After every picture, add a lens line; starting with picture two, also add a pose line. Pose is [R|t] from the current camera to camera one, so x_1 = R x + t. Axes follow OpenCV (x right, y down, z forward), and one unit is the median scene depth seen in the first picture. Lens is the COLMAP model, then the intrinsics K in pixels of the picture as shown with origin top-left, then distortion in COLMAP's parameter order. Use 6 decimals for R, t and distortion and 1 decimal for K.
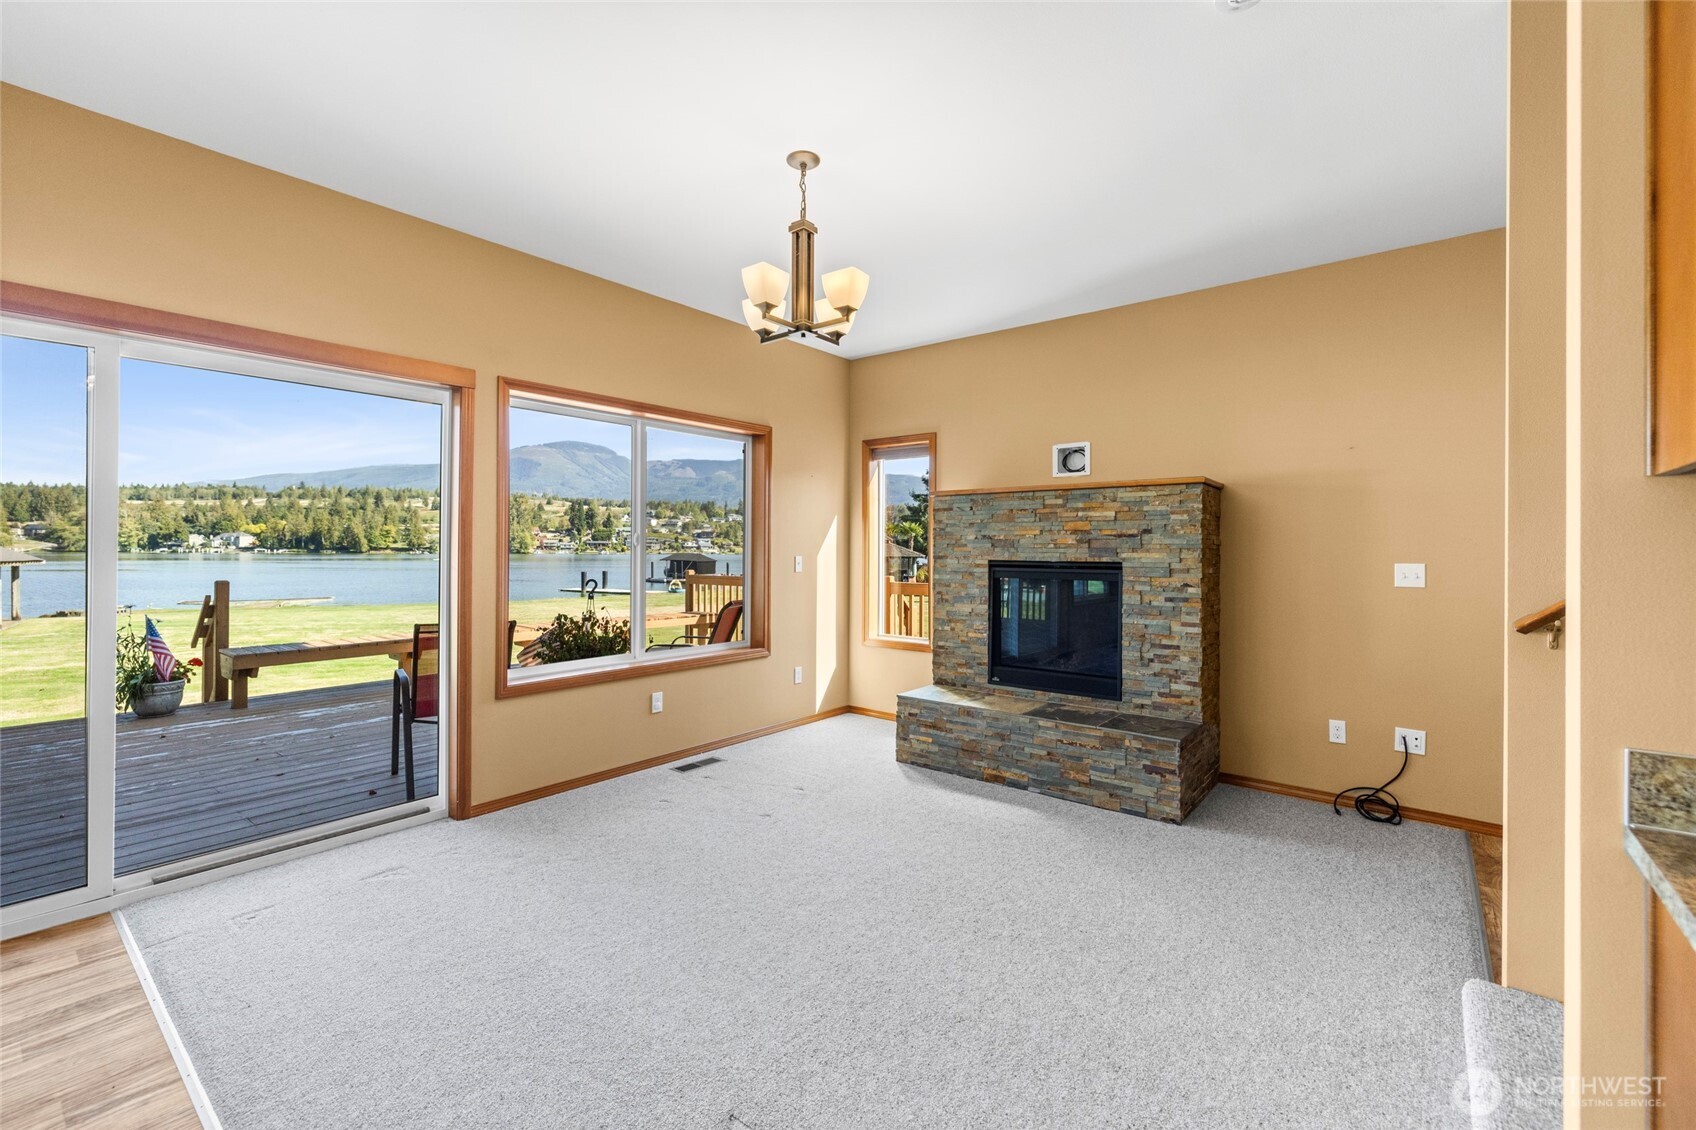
lens RADIAL K [[717.9, 0, 842.3], [0, 717.9, 545.4], [0, 0, 1]] dist [-0.000506, -0.000380]
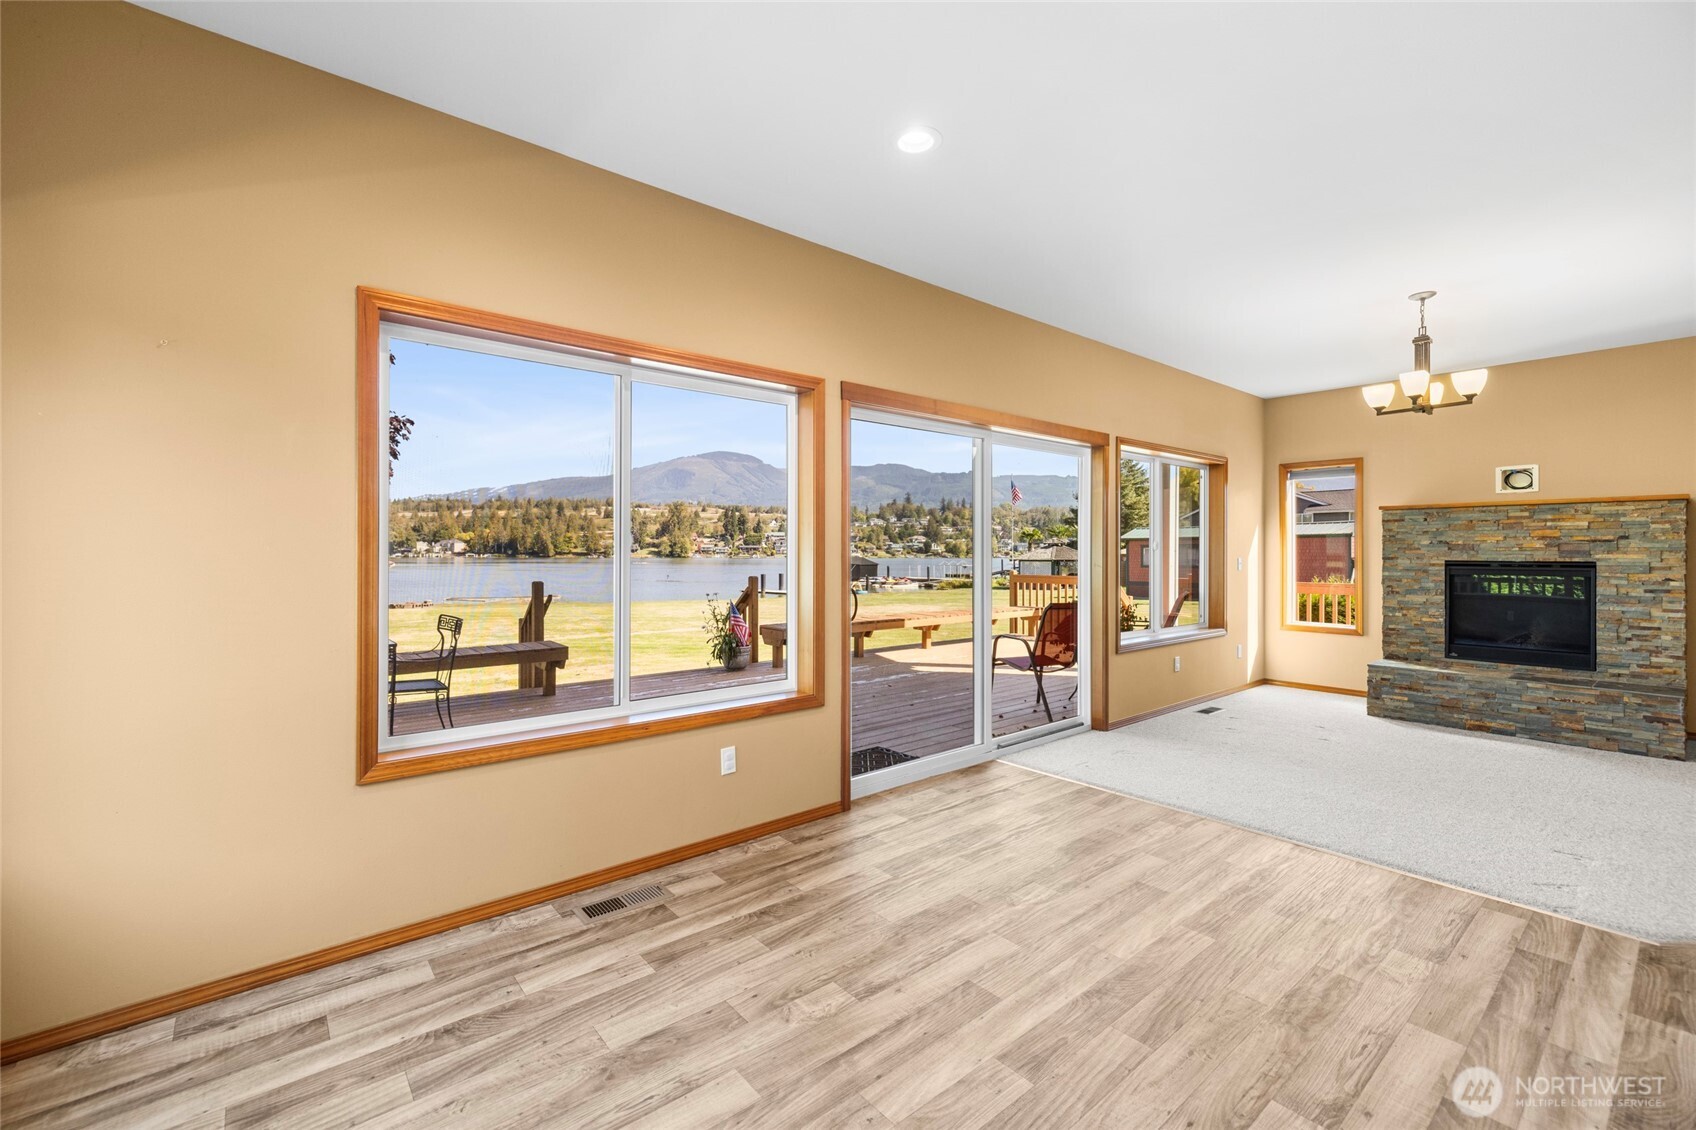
lens RADIAL K [[710.8, 0, 837.2], [0, 710.8, 551.9], [0, 0, 1]] dist [0.000904, 0.000510]
pose [[0.979536, -0.003225, -0.201245, -0.645438], [0.004040, 0.999985, 0.003639, -0.003933], [0.201231, -0.004378, 0.979534, -0.483098]]
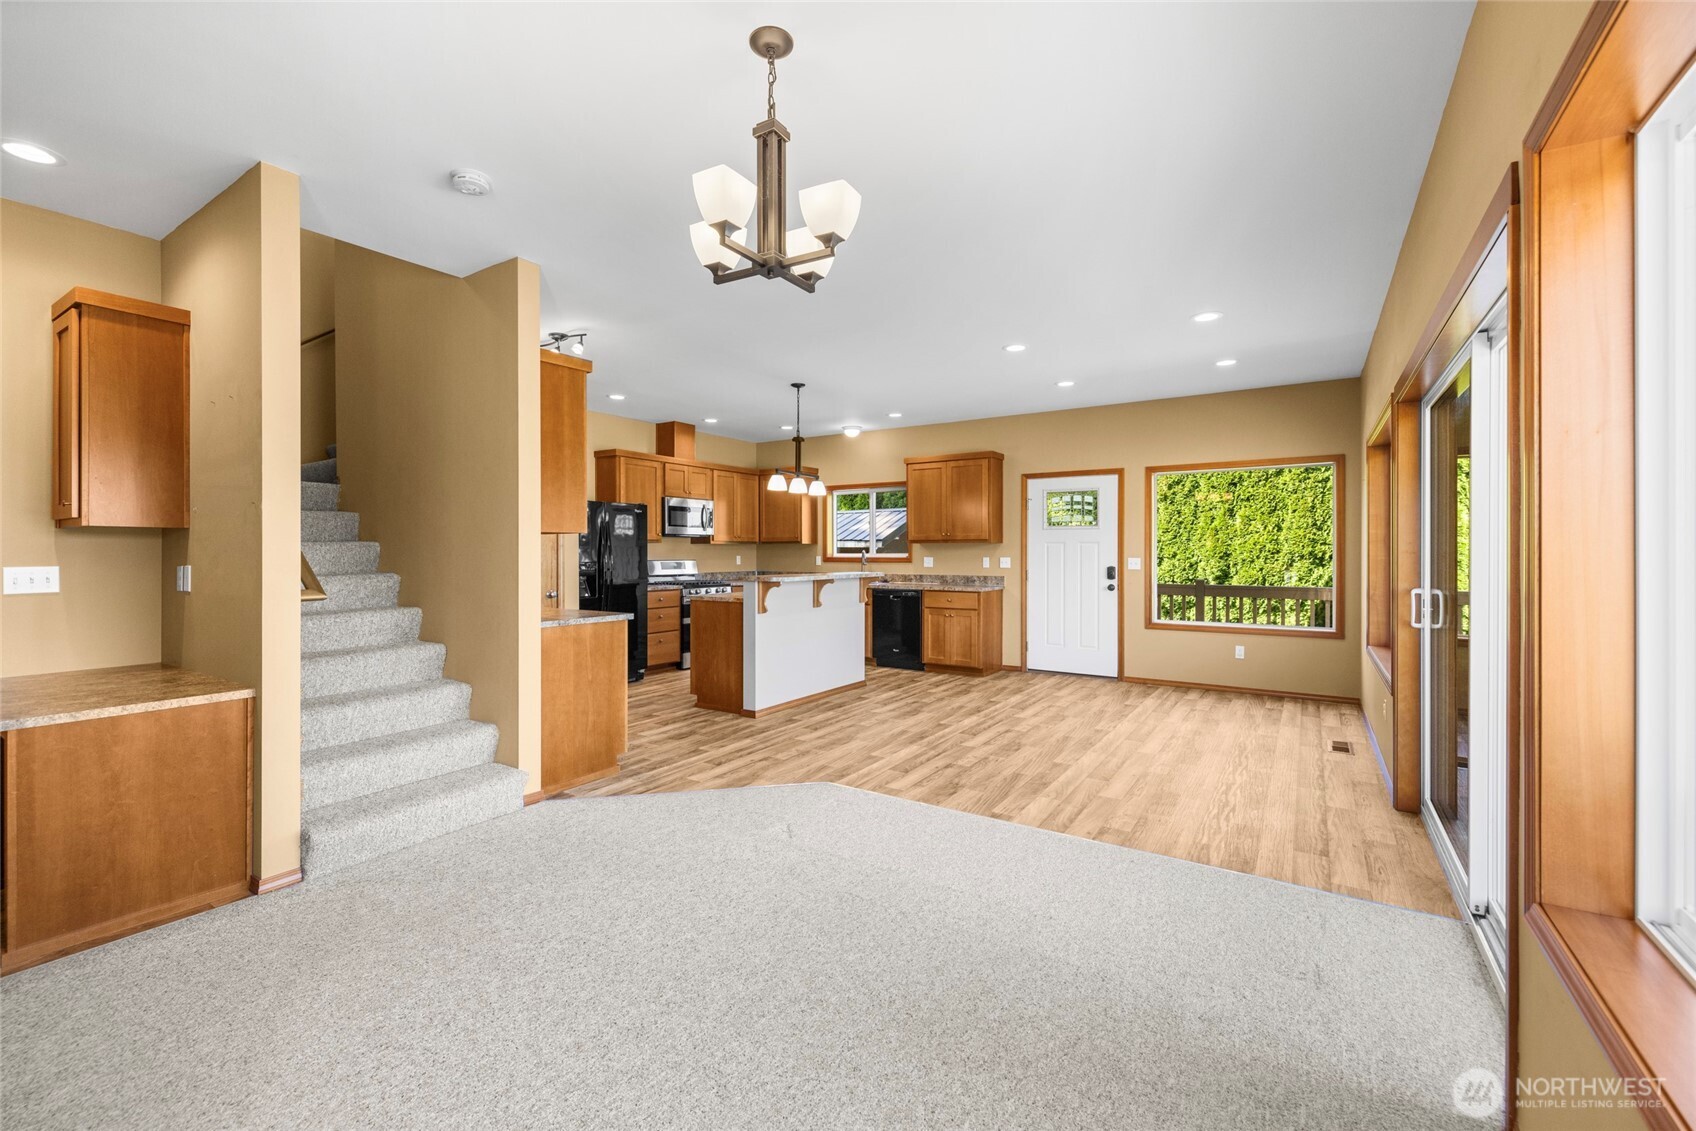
lens RADIAL K [[710.8, 0, 837.2], [0, 710.8, 552.4], [0, 0, 1]] dist [0.000904, 0.000510]
pose [[-0.995600, -0.005402, -0.093547, -0.037502], [-0.005036, 0.999979, -0.004147, 0.004942], [0.093567, -0.003658, -0.995606, 1.178886]]
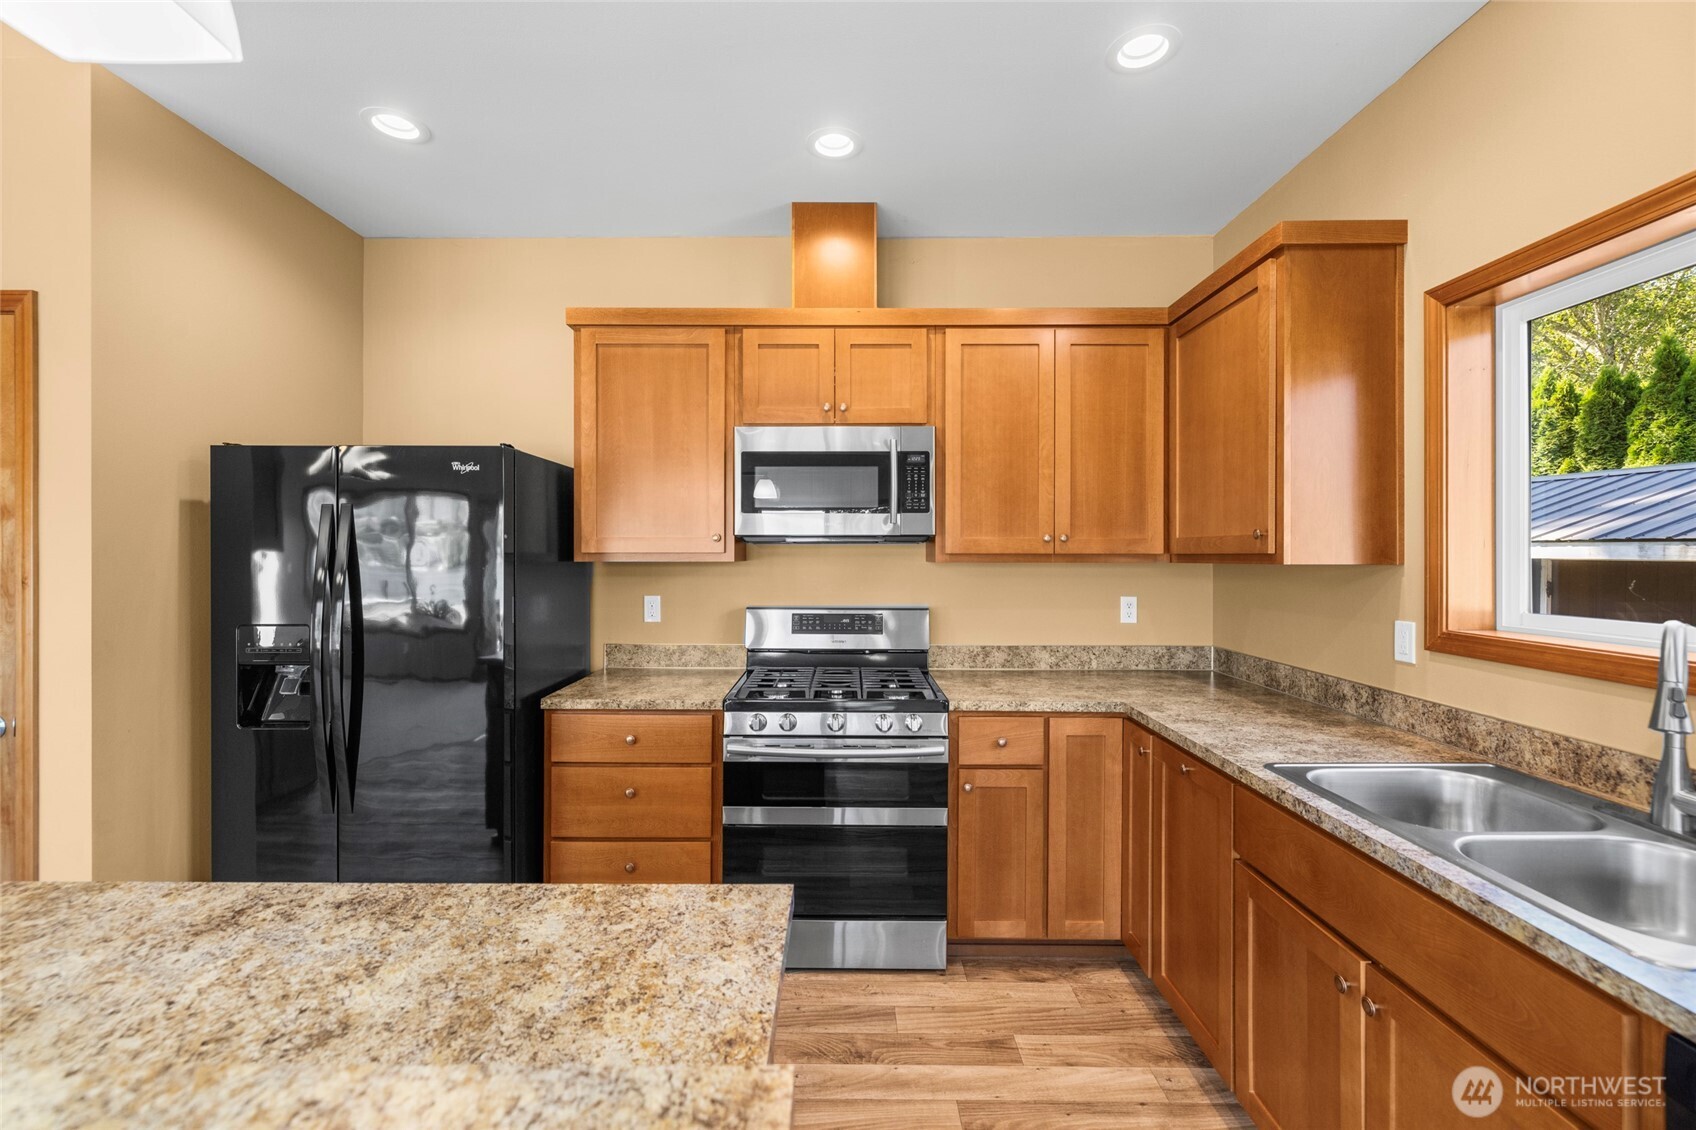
lens RADIAL K [[709.3, 0, 839.1], [0, 709.3, 555.5], [0, 0, 1]] dist [-0.001145, 0.000485]
pose [[-0.622568, -0.009035, 0.782513, -0.325303], [-0.008499, 0.999952, 0.004784, -0.035816], [-0.782520, -0.003672, -0.622615, -0.441276]]
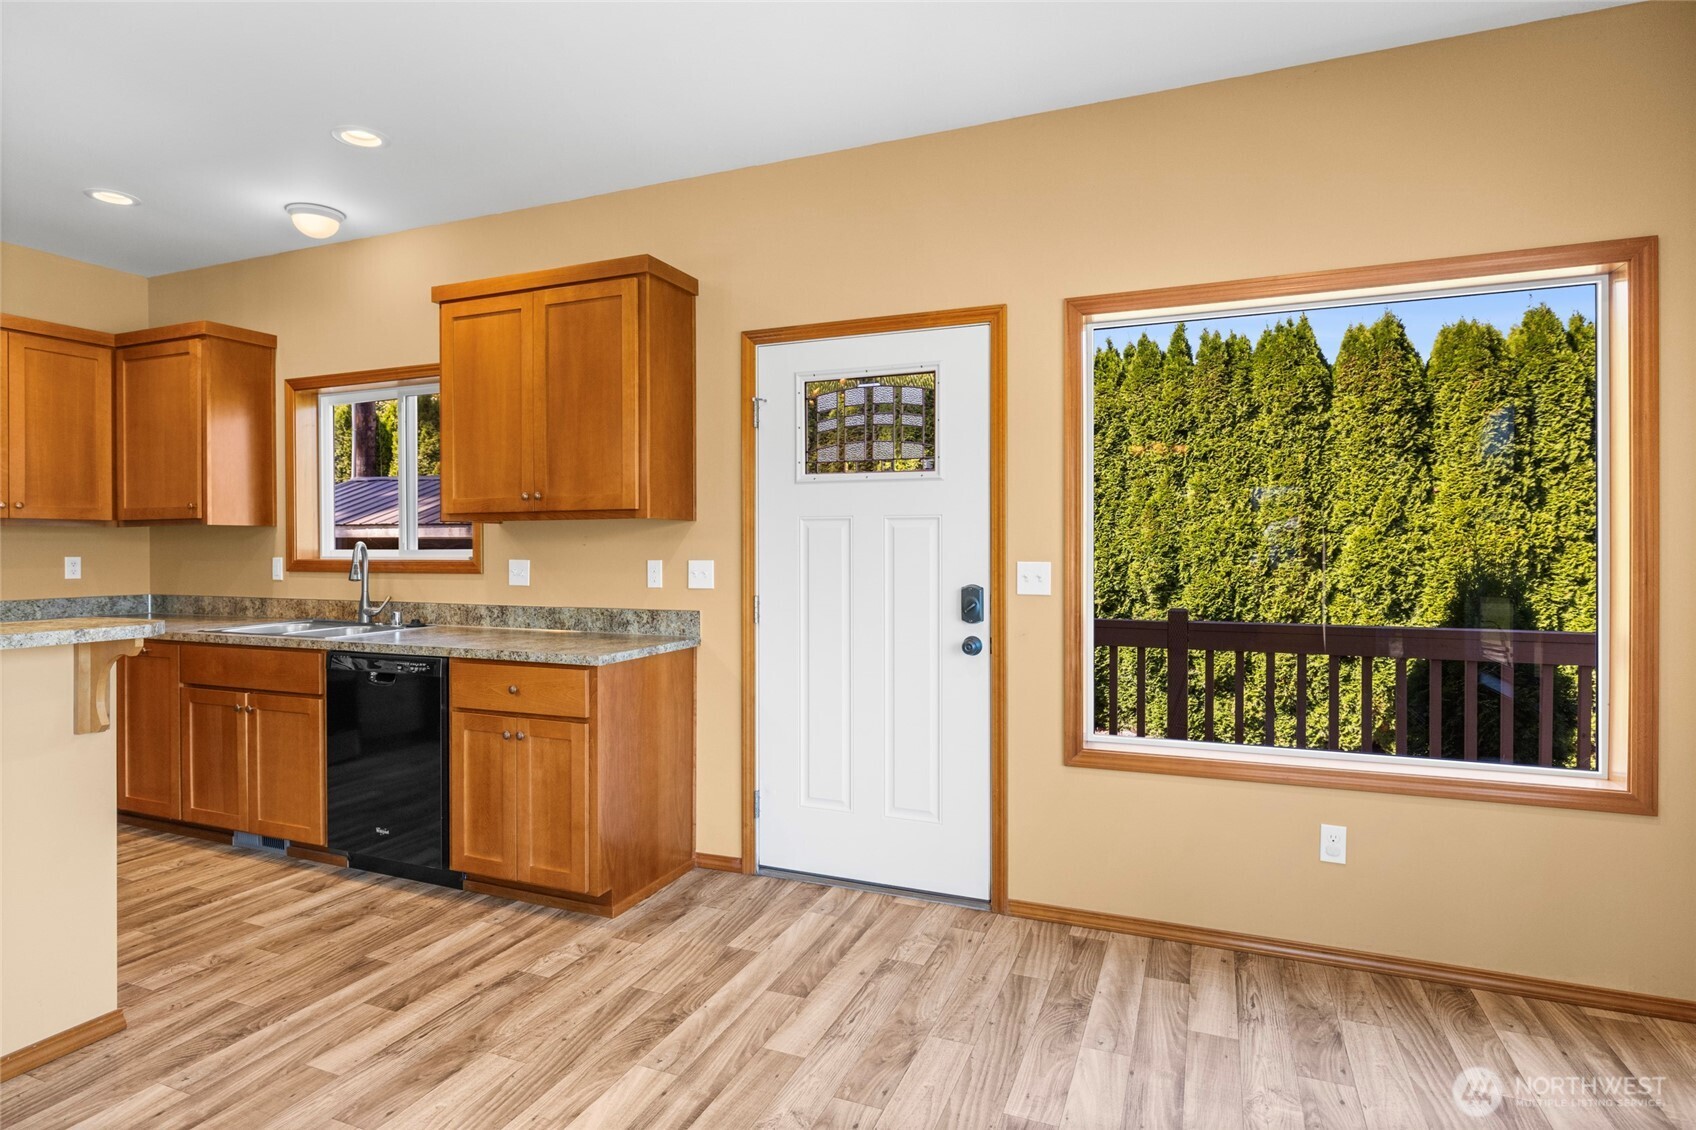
lens RADIAL K [[887.2, 0, 846.6], [0, 887.2, 548.7], [0, 0, 1]] dist [-0.004452, 0.000131]
pose [[-0.957803, -0.002352, -0.287417, -0.546999], [-0.001635, 0.999995, -0.002735, -0.000801], [0.287422, -0.002149, -0.957802, 0.206158]]
